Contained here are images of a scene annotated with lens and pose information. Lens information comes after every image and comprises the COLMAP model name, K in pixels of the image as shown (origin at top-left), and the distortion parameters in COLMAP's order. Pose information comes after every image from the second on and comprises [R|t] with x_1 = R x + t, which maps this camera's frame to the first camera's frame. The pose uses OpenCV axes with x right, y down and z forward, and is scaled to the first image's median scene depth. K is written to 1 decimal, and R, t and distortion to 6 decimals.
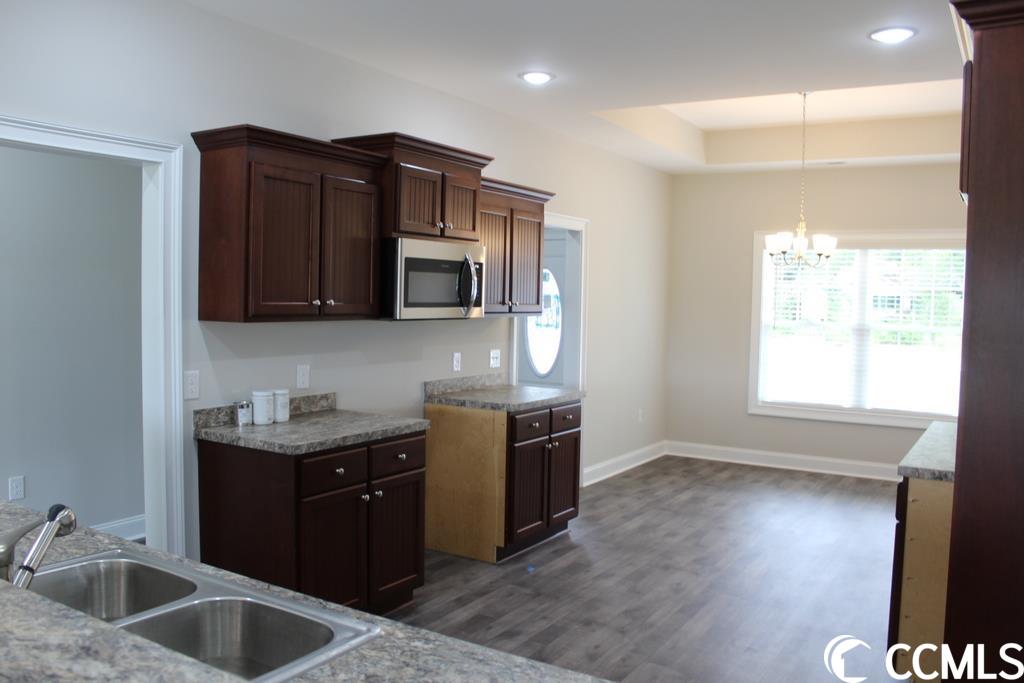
lens RADIAL K [[854.9, 0, 512.0], [0, 854.9, 341.5], [0, 0, 1]] dist [-0.088055, 0.007040]
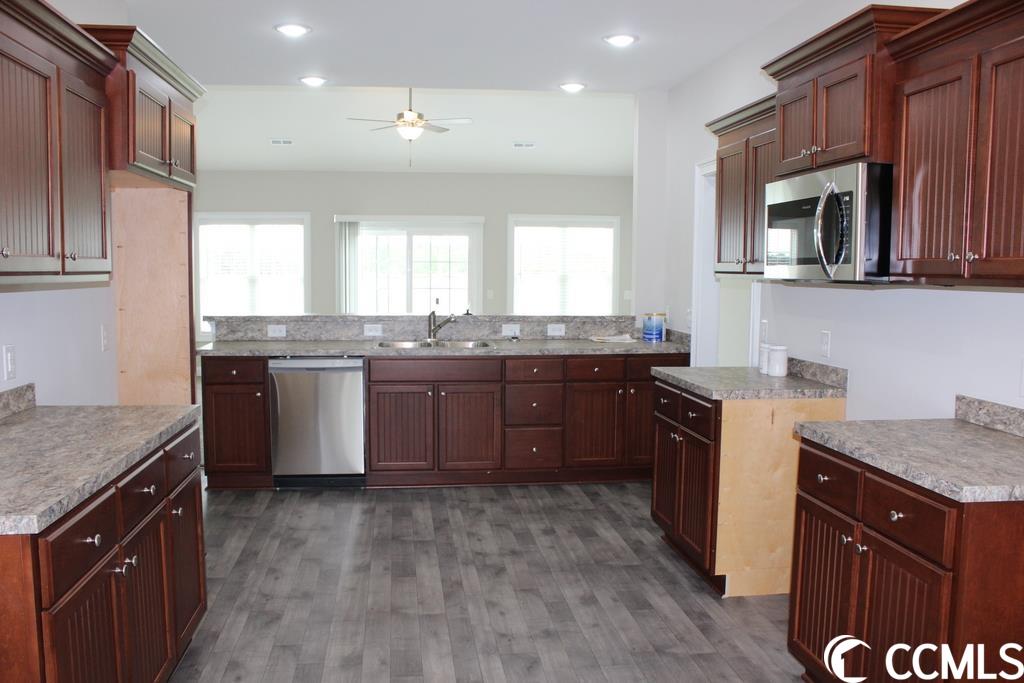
lens RADIAL K [[854.9, 0, 512.0], [0, 854.9, 341.5], [0, 0, 1]] dist [-0.088055, 0.007040]
pose [[-0.772886, 0.025402, -0.634036, 0.680759], [-0.059412, 0.991912, 0.112164, -0.052875], [0.631757, 0.124359, -0.765126, 1.572055]]
